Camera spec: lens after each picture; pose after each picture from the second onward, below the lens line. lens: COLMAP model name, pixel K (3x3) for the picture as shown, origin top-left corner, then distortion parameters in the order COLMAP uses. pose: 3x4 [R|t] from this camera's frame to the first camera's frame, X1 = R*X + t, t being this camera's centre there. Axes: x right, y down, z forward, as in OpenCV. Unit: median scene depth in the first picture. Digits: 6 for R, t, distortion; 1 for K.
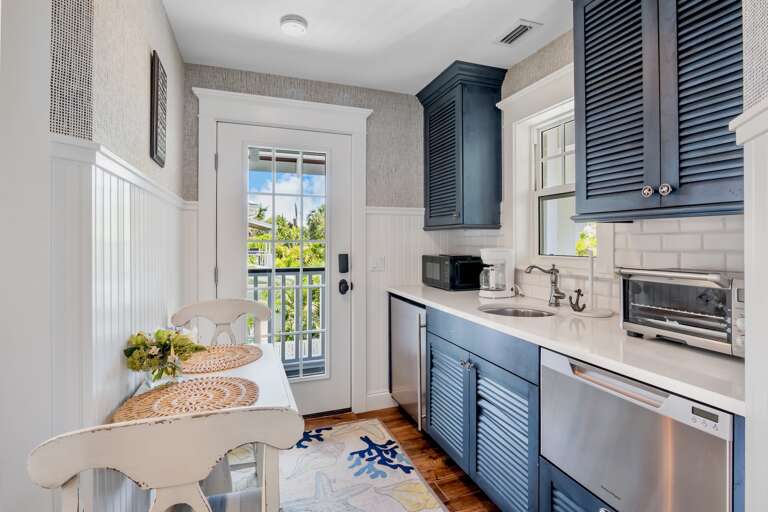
lens RADIAL K [[380.4, 0, 384.2], [0, 380.4, 237.2], [0, 0, 1]] dist [-0.004747, -0.000879]
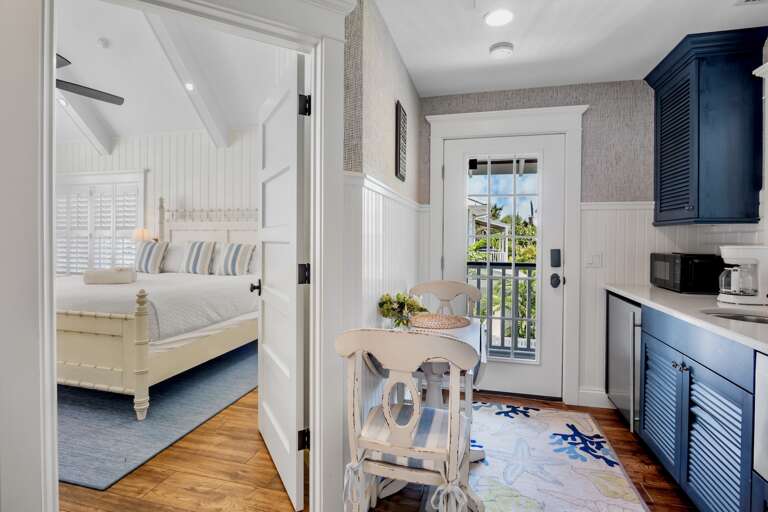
lens RADIAL K [[380.4, 0, 384.2], [0, 380.4, 237.2], [0, 0, 1]] dist [-0.004747, -0.000879]
pose [[0.822107, 0.006235, -0.569299, 0.120510], [-0.004972, 0.999981, 0.003771, 0.011847], [0.569312, -0.000269, 0.822122, -0.148662]]
